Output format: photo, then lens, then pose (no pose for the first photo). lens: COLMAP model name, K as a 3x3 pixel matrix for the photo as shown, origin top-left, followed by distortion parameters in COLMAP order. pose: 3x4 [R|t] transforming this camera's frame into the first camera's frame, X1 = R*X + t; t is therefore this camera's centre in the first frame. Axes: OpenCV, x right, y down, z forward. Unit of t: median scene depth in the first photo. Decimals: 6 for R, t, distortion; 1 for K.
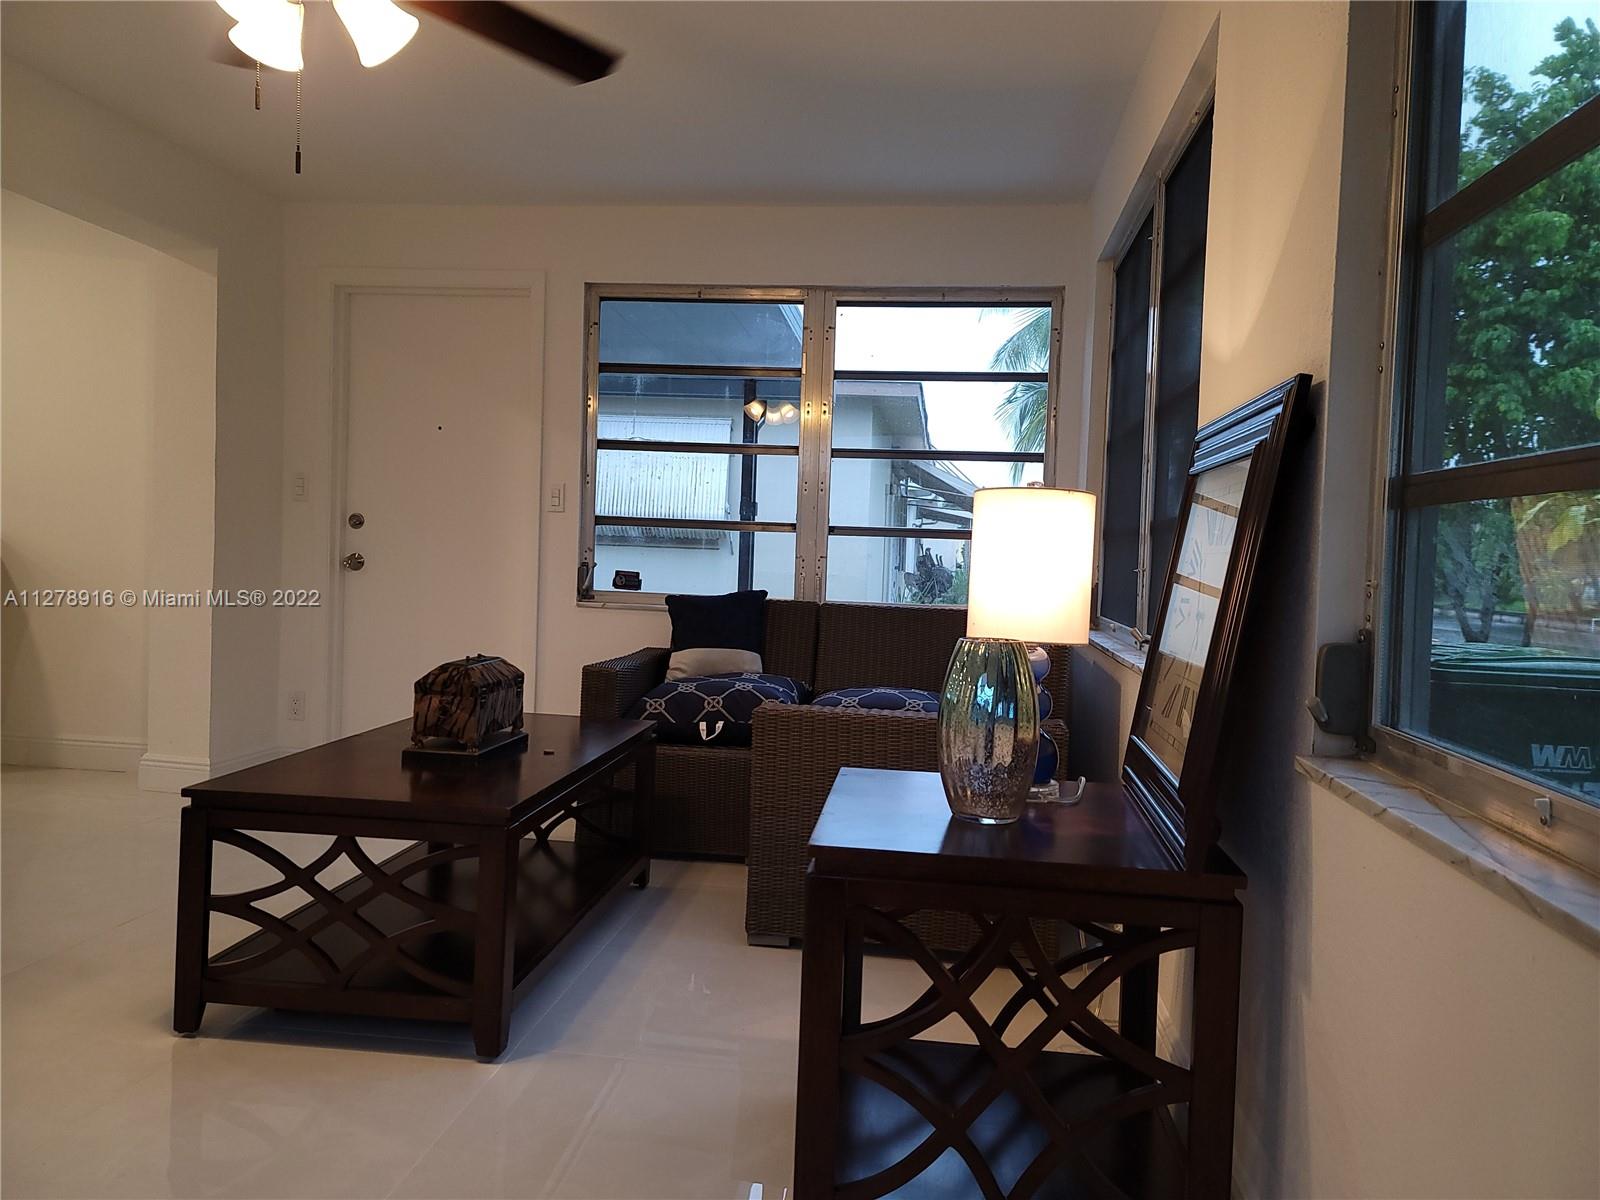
lens RADIAL K [[1169.3, 0, 821.2], [0, 1169.3, 604.2], [0, 0, 1]] dist [0.077675, -0.057247]
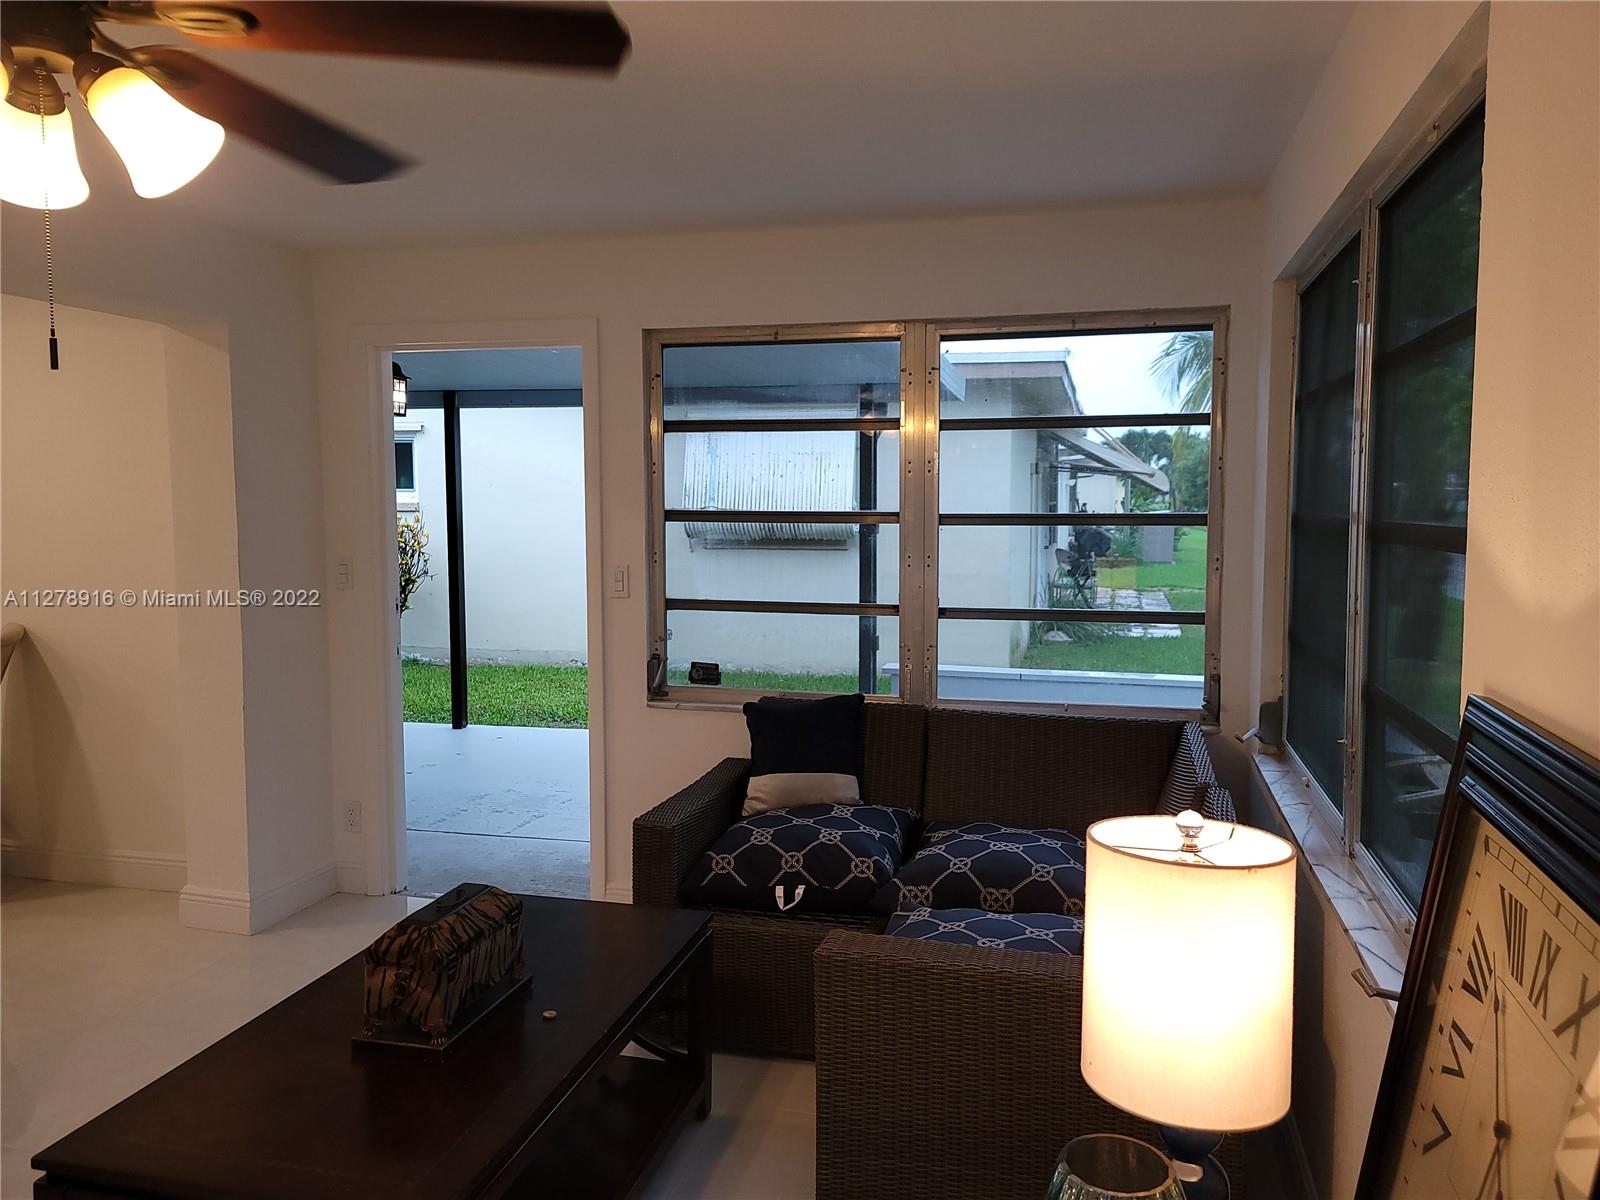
lens RADIAL K [[1185.2, 0, 825.6], [0, 1185.2, 605.0], [0, 0, 1]] dist [0.071712, -0.066162]
pose [[0.991852, -0.025591, -0.124801, 0.033919], [0.030498, 0.998829, 0.037566, -0.109030], [0.123694, -0.041066, 0.991470, 0.168335]]
